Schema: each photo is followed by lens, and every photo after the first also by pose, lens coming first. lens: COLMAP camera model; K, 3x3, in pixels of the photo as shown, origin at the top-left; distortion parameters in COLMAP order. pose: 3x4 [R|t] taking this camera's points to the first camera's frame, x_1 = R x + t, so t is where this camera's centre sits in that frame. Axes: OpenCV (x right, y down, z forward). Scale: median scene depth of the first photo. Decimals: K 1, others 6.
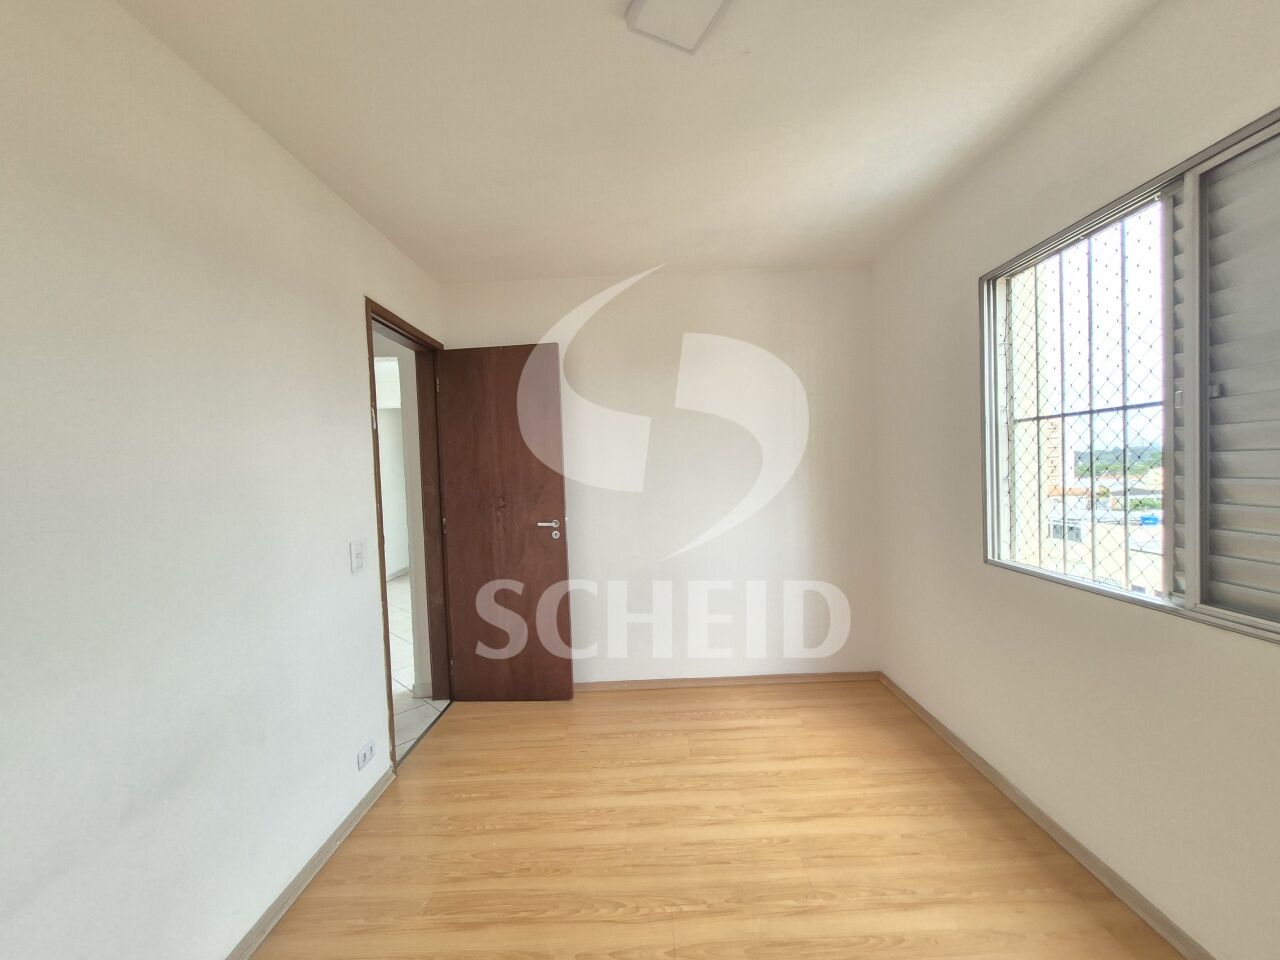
lens RADIAL K [[505.0, 0, 641.7], [0, 505.0, 479.7], [0, 0, 1]] dist [-0.000140, -0.000084]
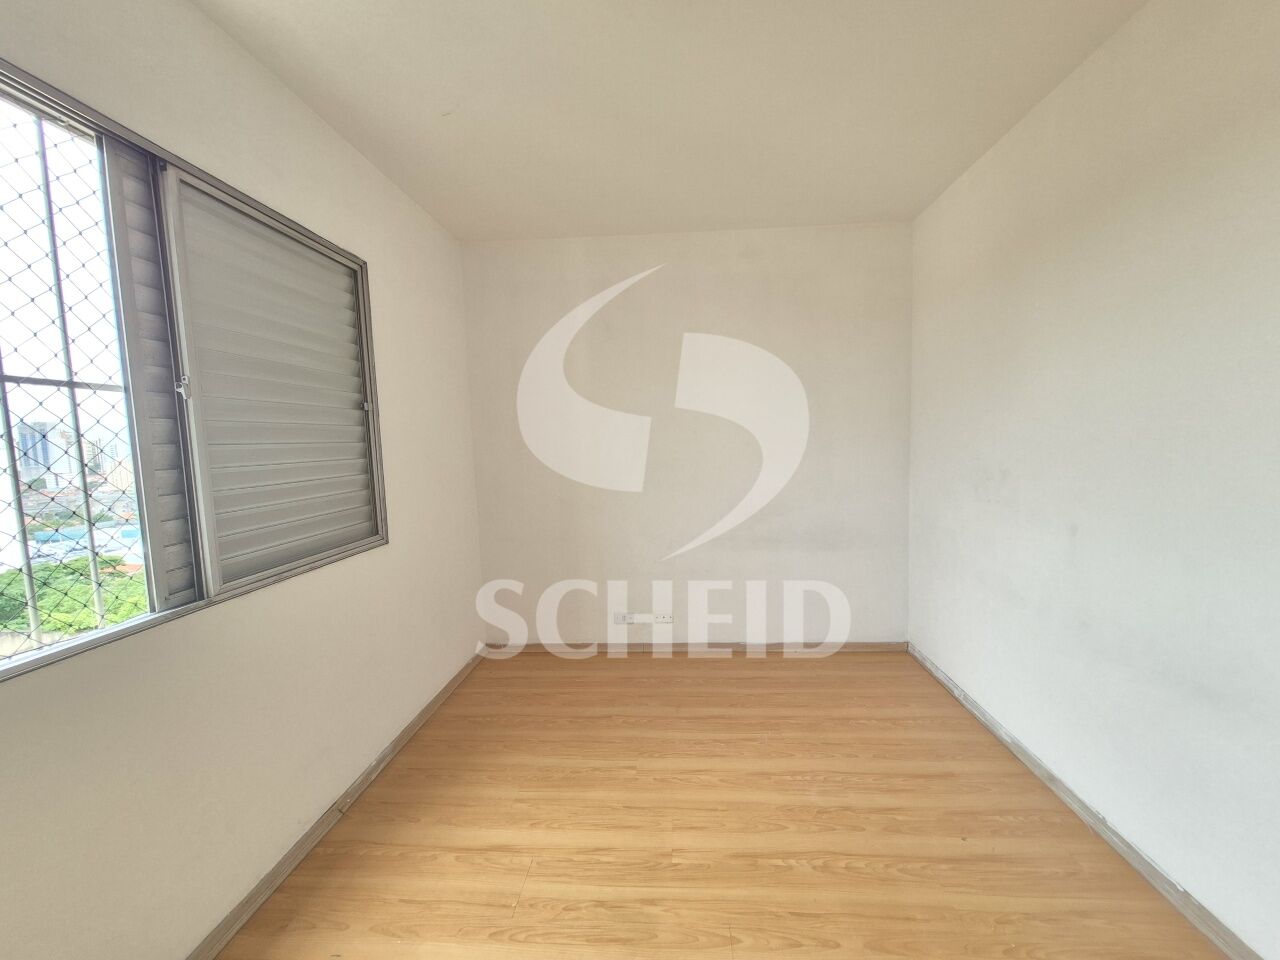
lens RADIAL K [[505.0, 0, 649.8], [0, 505.0, 479.2], [0, 0, 1]] dist [-0.000140, -0.000084]
pose [[-0.996464, 0.048568, 0.068563, 0.079756], [0.055871, 0.992474, 0.108968, -0.039552], [-0.062754, 0.112413, -0.991678, 1.698447]]
